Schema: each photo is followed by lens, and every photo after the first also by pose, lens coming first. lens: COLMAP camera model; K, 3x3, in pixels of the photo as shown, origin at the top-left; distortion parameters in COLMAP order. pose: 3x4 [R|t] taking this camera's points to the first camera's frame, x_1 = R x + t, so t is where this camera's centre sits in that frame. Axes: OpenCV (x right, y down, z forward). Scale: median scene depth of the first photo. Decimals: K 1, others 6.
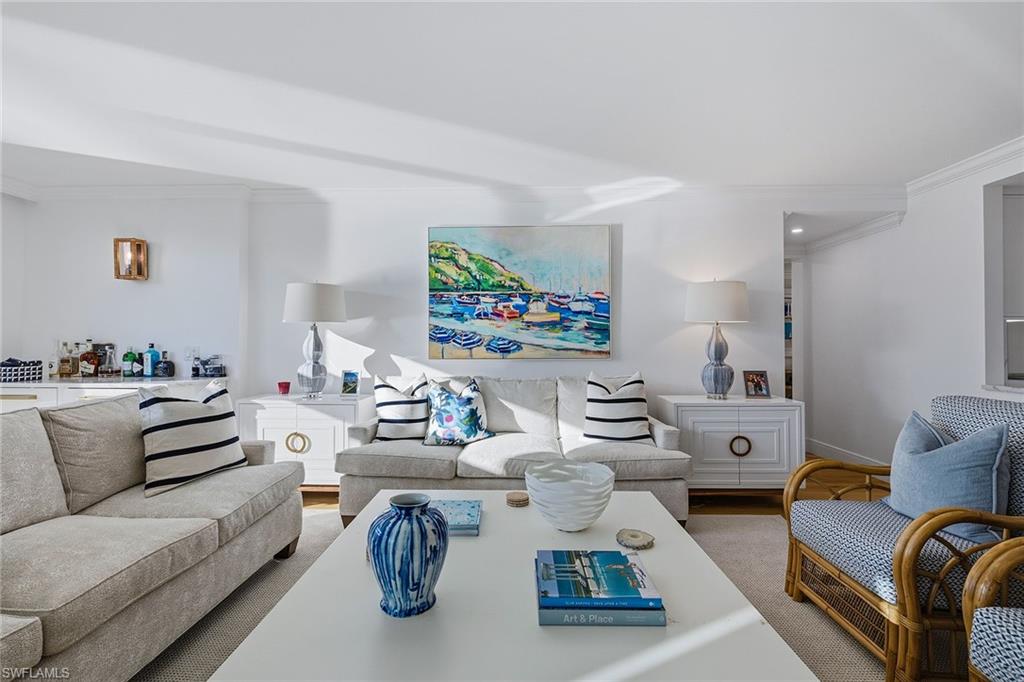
lens RADIAL K [[453.3, 0, 510.5], [0, 453.3, 335.0], [0, 0, 1]] dist [-0.000321, -0.000380]
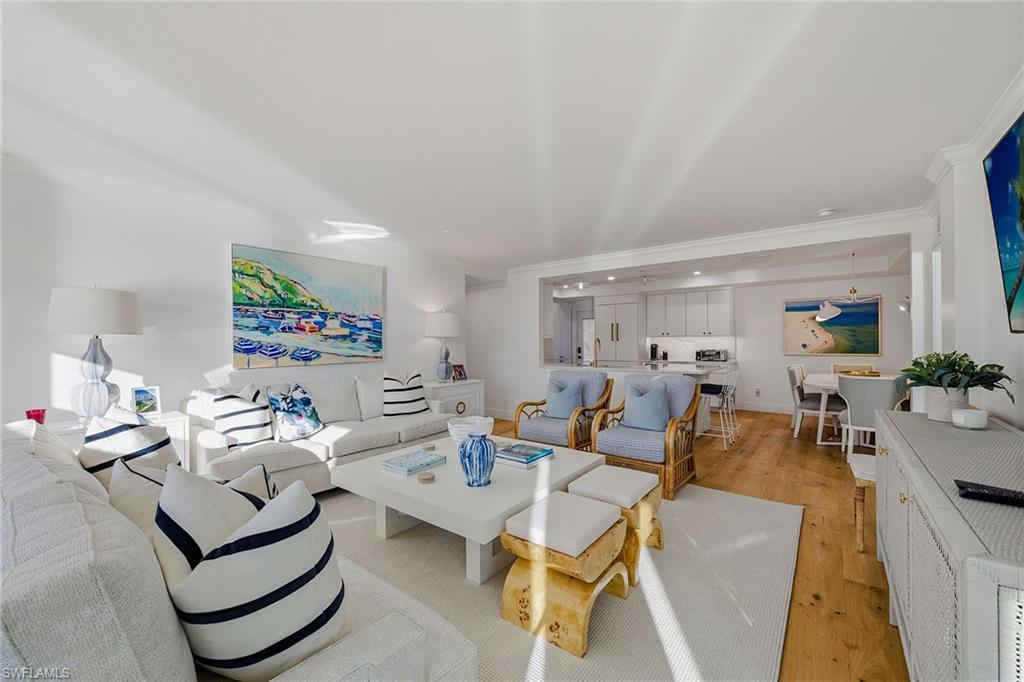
lens RADIAL K [[402.9, 0, 509.0], [0, 402.9, 341.7], [0, 0, 1]] dist [-0.002452, -0.000125]
pose [[0.594761, -0.004811, 0.803889, -0.552358], [-0.007750, 0.999901, 0.011718, -0.027695], [-0.803866, -0.013199, 0.594665, -0.067782]]
